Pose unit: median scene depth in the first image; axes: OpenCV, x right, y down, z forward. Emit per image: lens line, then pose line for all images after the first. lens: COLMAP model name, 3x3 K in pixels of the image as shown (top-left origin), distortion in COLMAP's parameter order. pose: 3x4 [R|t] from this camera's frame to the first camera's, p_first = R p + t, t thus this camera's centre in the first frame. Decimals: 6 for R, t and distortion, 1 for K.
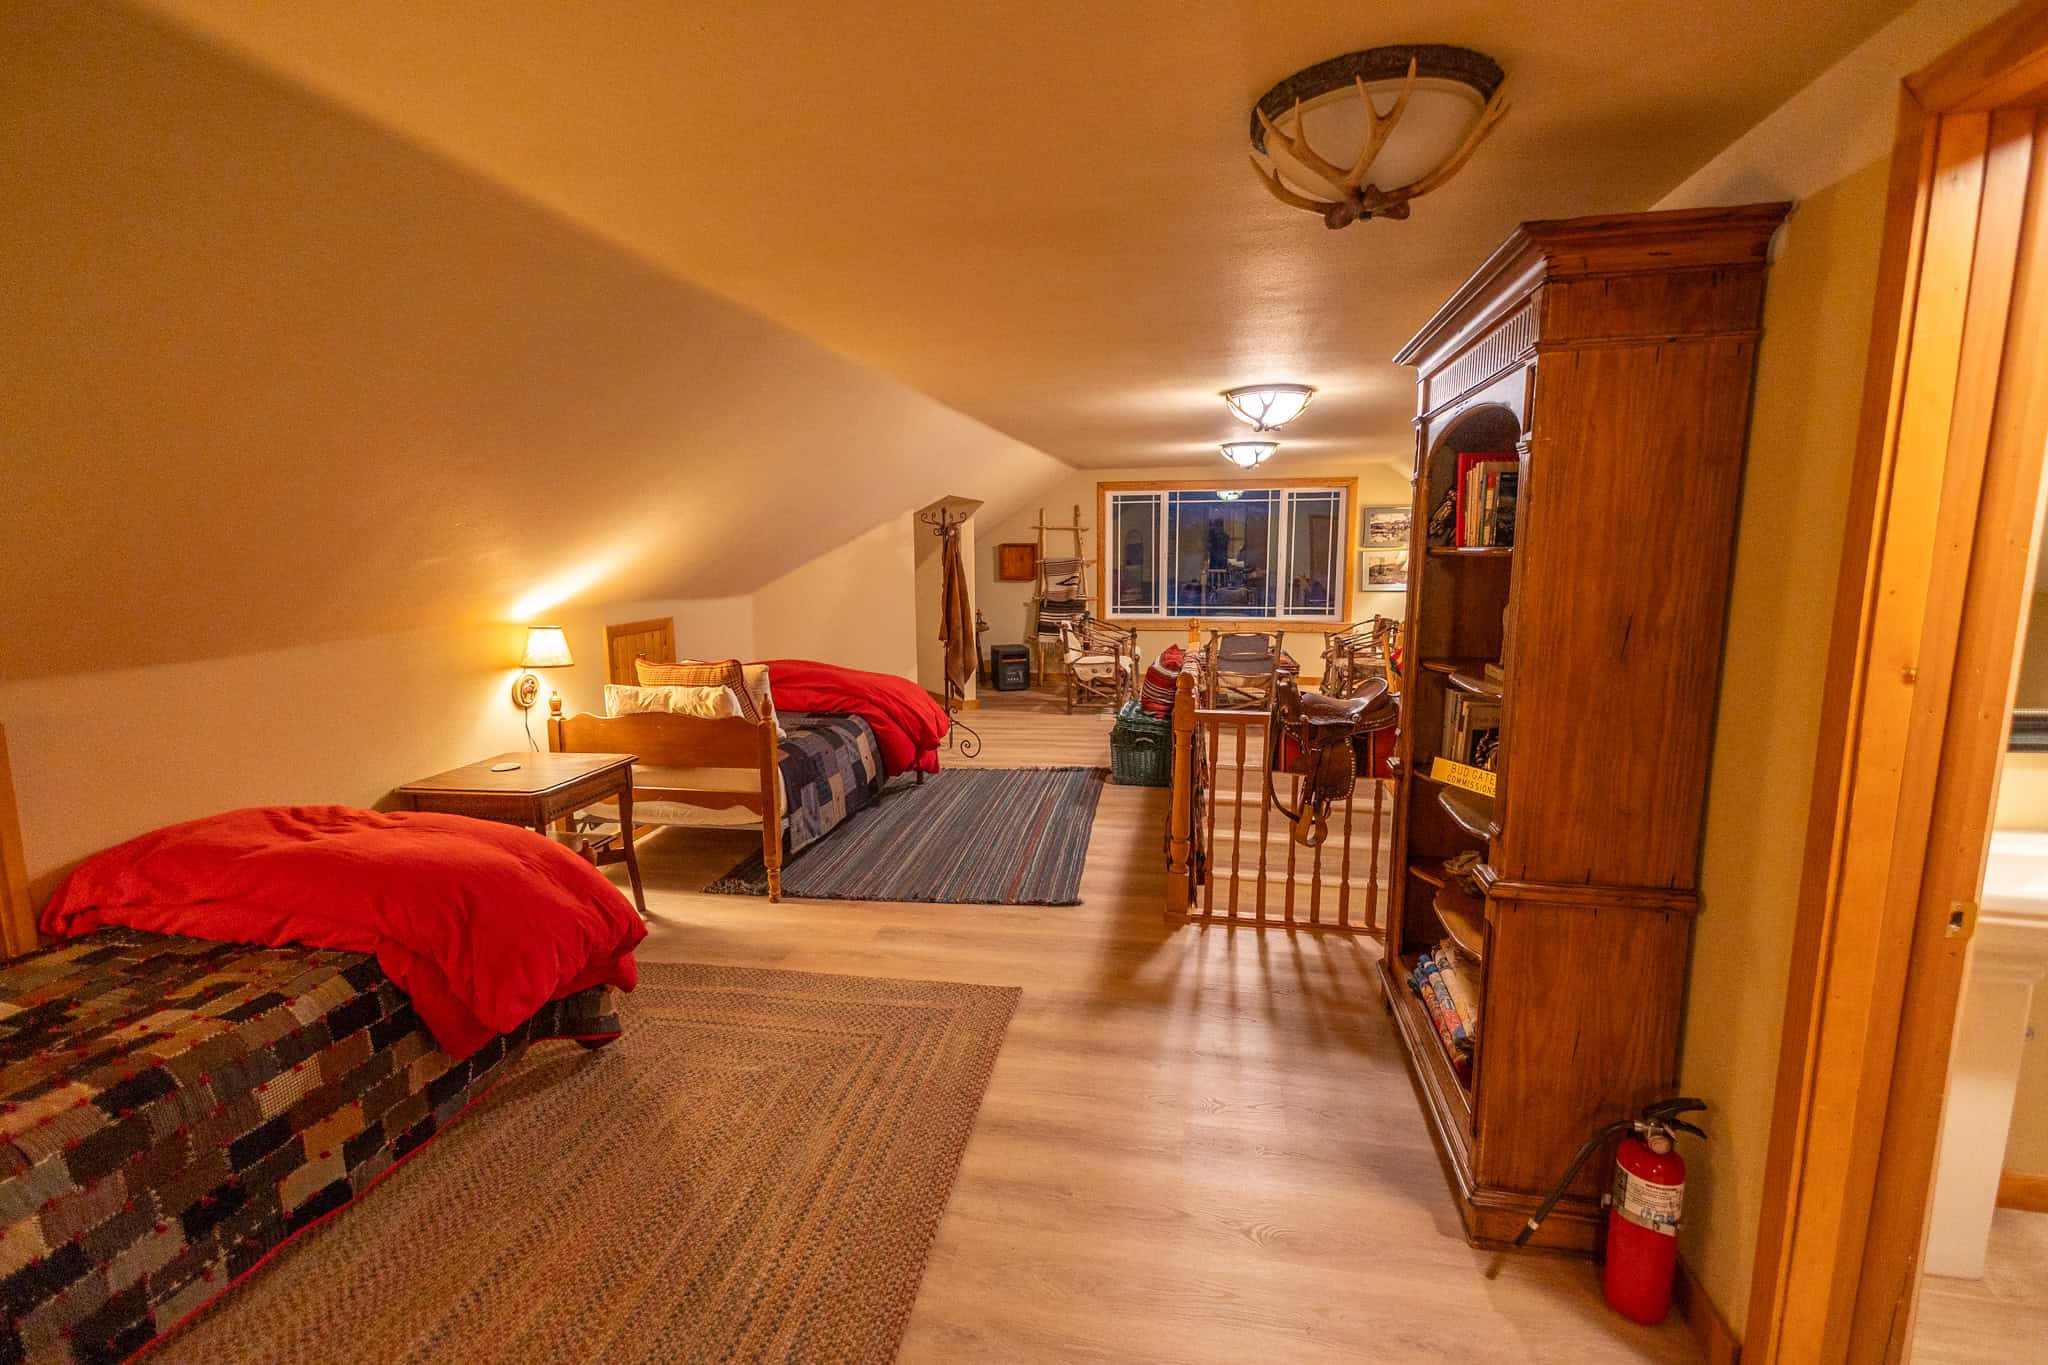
lens RADIAL K [[950.3, 0, 1013.1], [0, 950.3, 684.5], [0, 0, 1]] dist [0.009153, 0.000195]
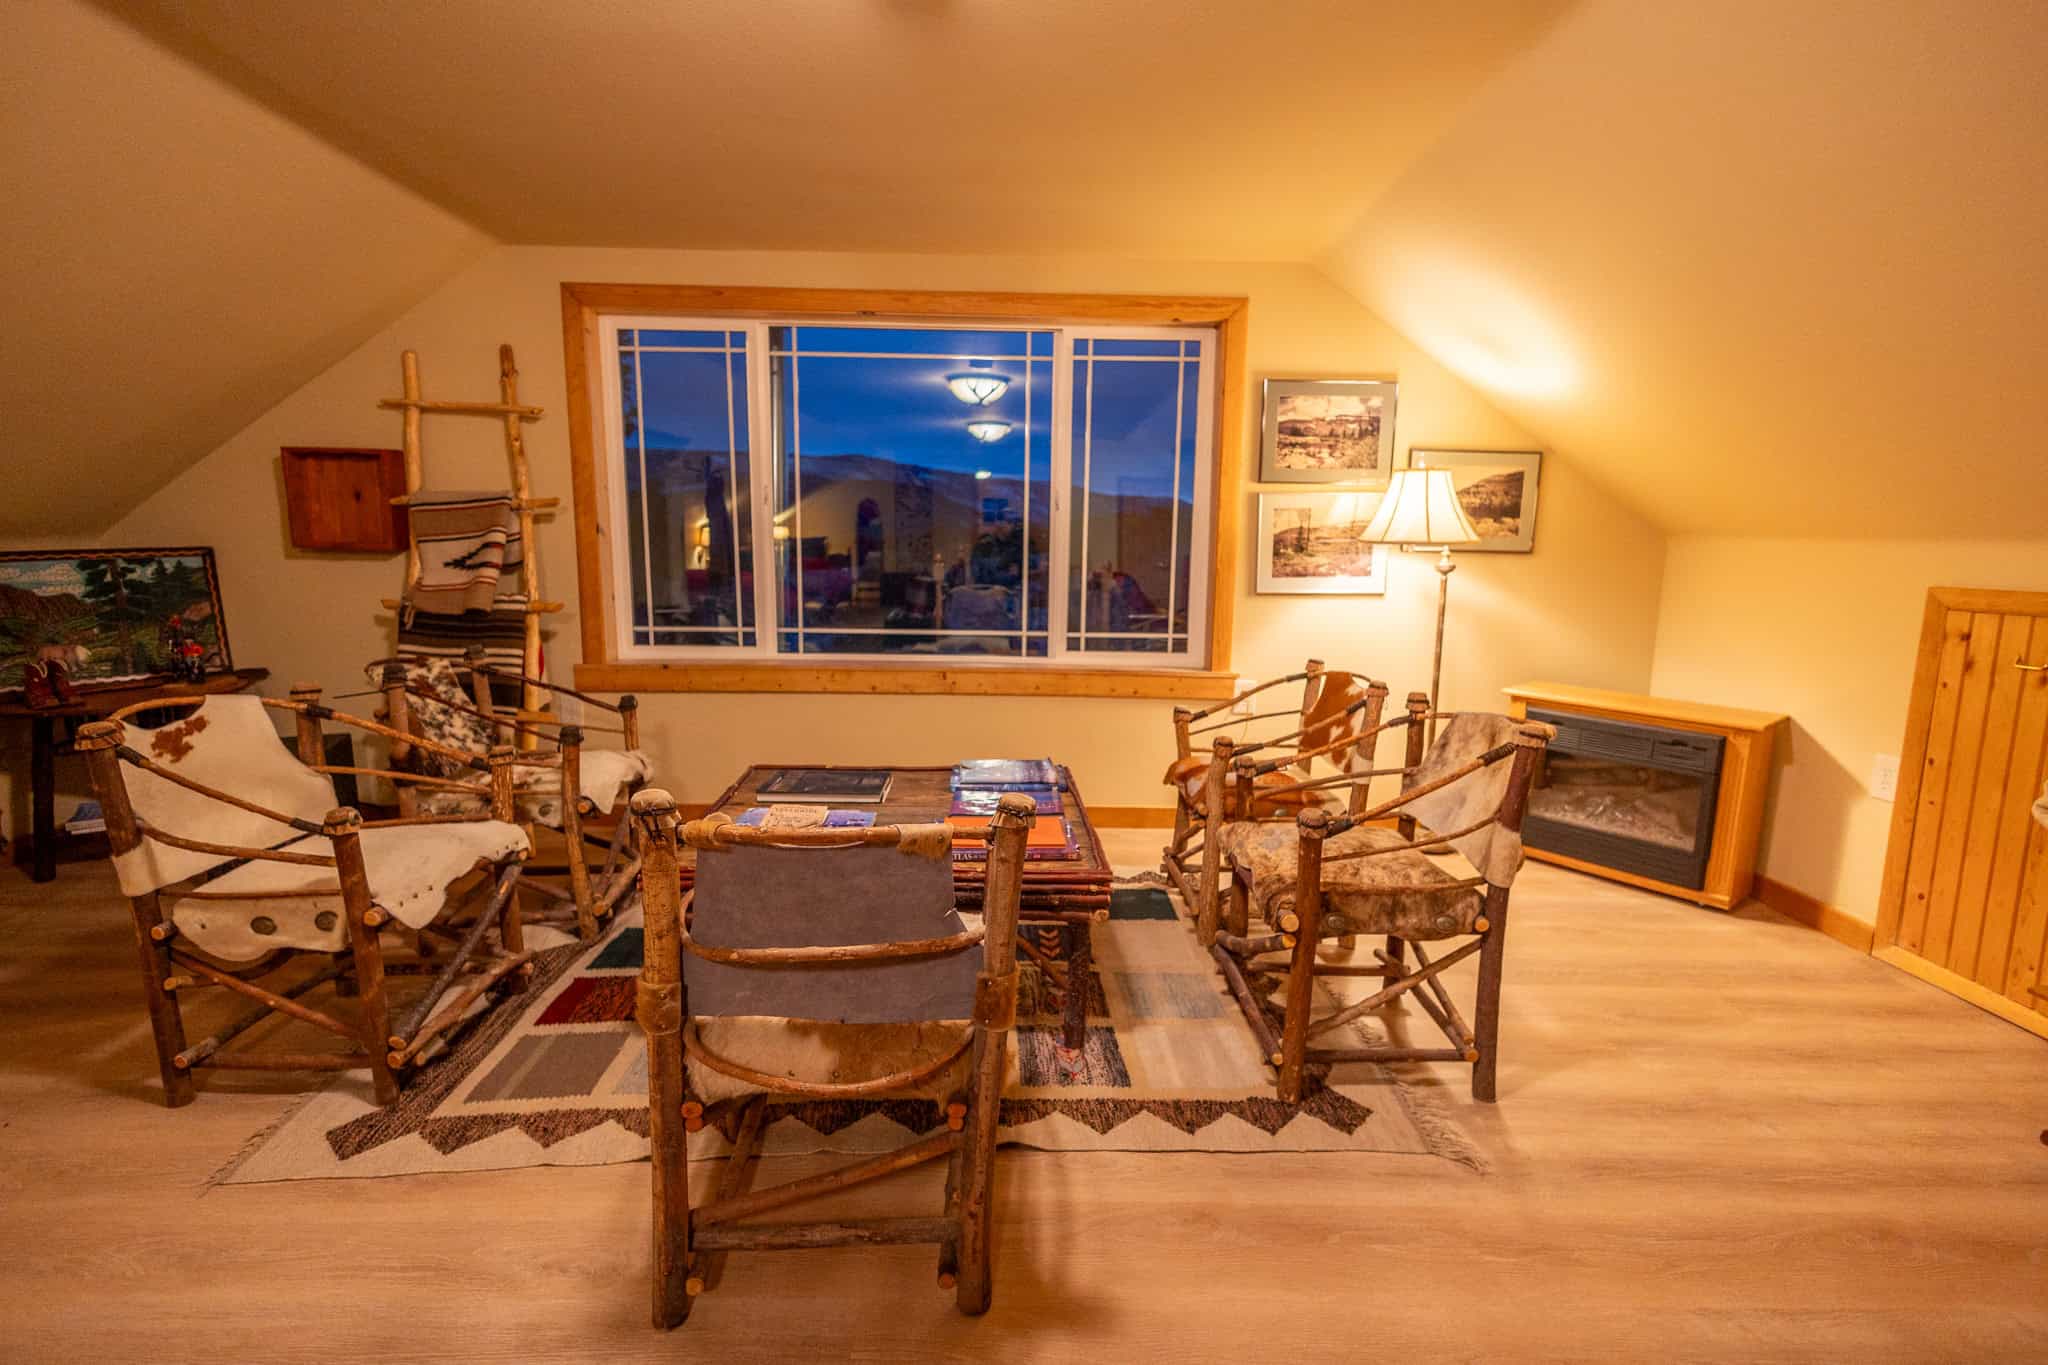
lens RADIAL K [[950.3, 0, 1030.6], [0, 950.3, 686.0], [0, 0, 1]] dist [0.009153, 0.000195]
pose [[0.975313, -0.009657, 0.220617, 0.180517], [0.010049, 0.999949, -0.000657, -0.058385], [-0.220600, 0.002857, 0.975360, 0.610055]]
